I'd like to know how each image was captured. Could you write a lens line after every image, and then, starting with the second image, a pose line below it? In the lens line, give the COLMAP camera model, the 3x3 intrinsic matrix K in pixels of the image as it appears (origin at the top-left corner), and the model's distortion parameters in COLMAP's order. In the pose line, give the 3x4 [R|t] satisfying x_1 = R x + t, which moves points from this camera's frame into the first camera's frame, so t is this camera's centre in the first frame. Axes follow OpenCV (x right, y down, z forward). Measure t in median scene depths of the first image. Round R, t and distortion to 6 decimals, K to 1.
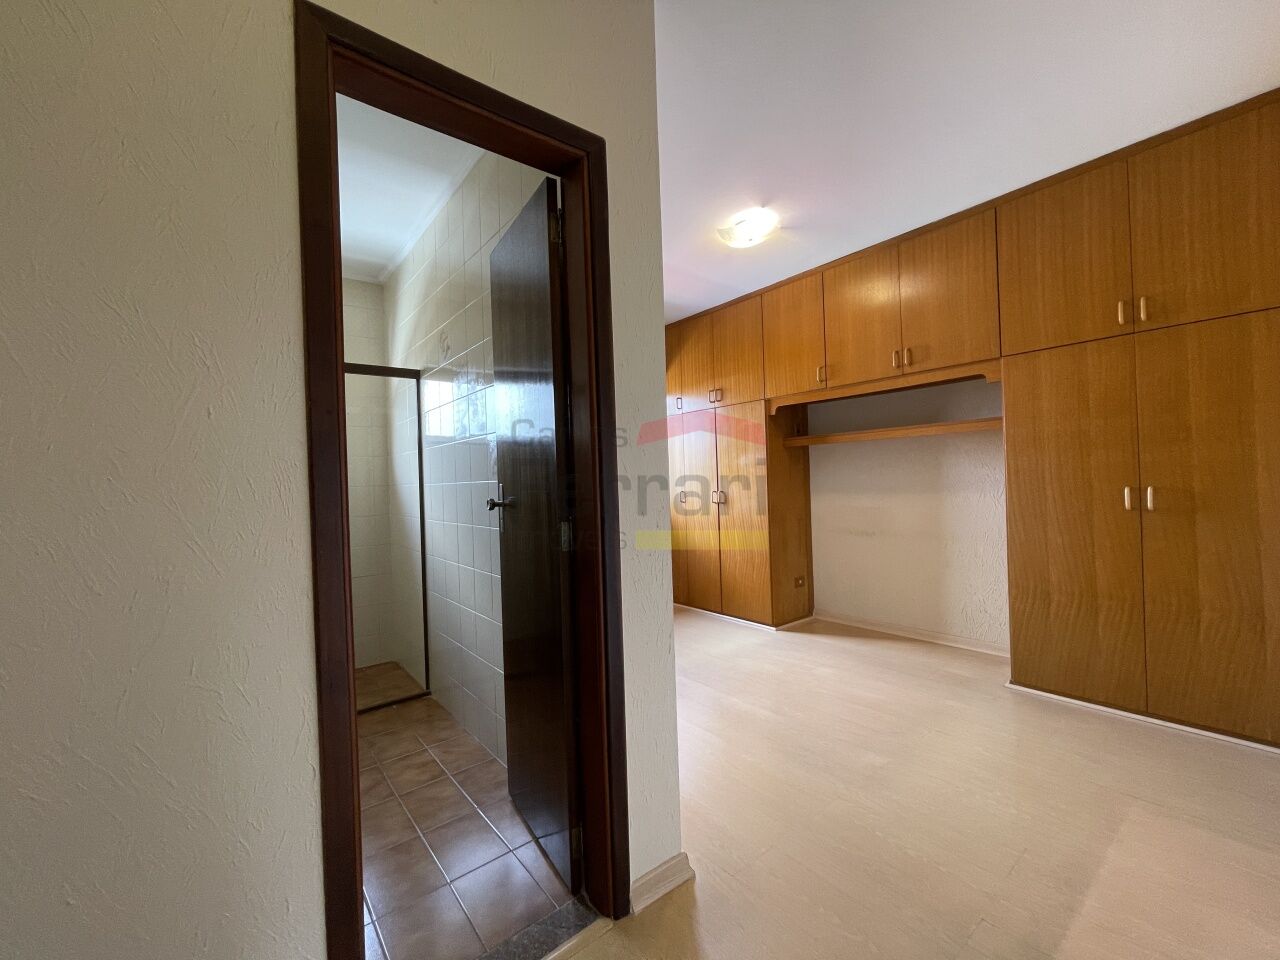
lens RADIAL K [[520.9, 0, 651.0], [0, 520.9, 480.2], [0, 0, 1]] dist [-0.003568, 0.002479]
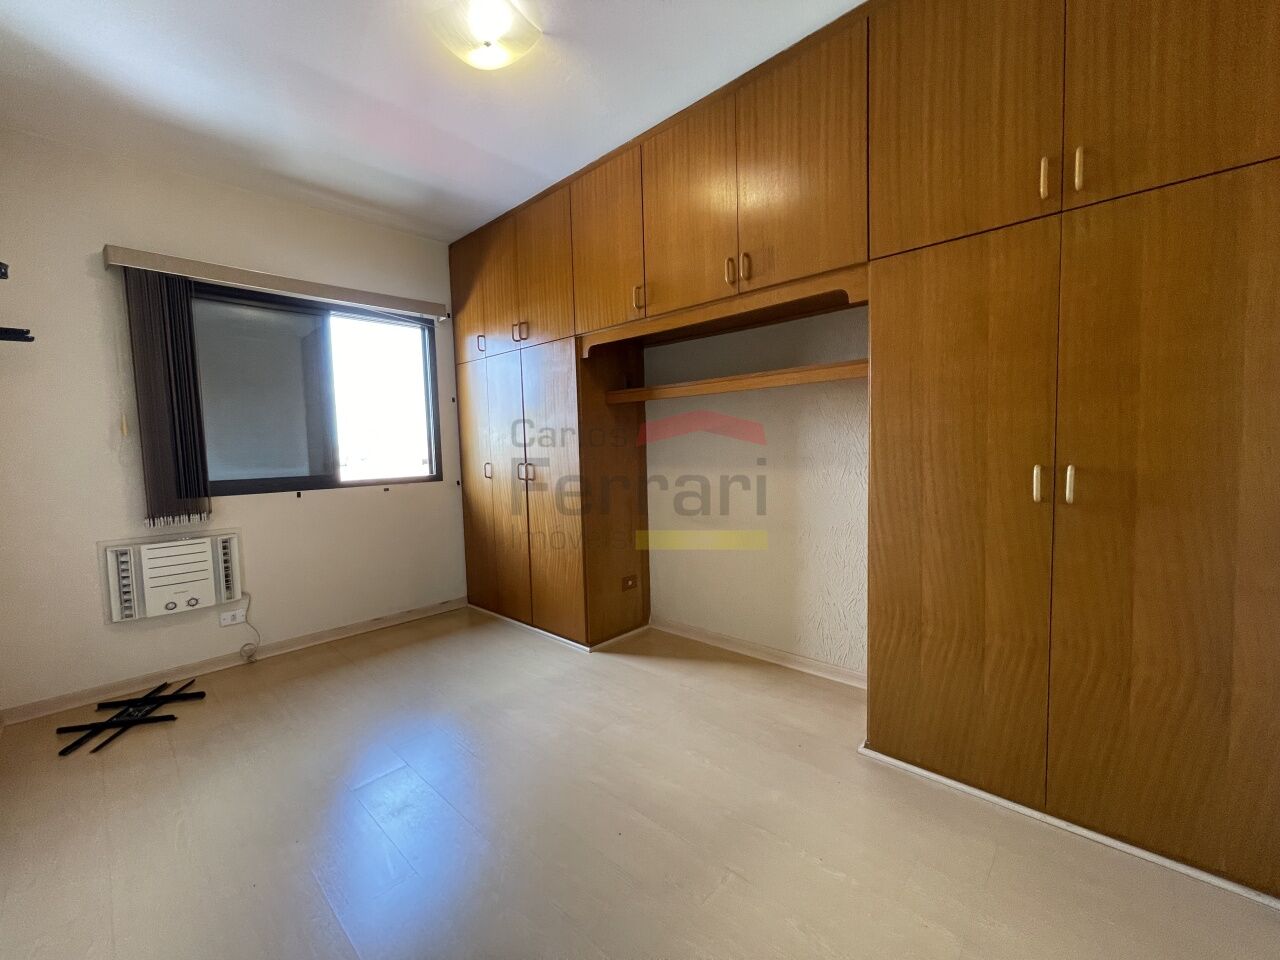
lens RADIAL K [[520.9, 0, 643.9], [0, 520.9, 482.6], [0, 0, 1]] dist [-0.003568, 0.002479]
pose [[0.993738, -0.014419, 0.110797, 0.283192], [0.005149, 0.996495, 0.083495, -0.016600], [-0.111612, -0.082401, 0.990330, 0.325423]]
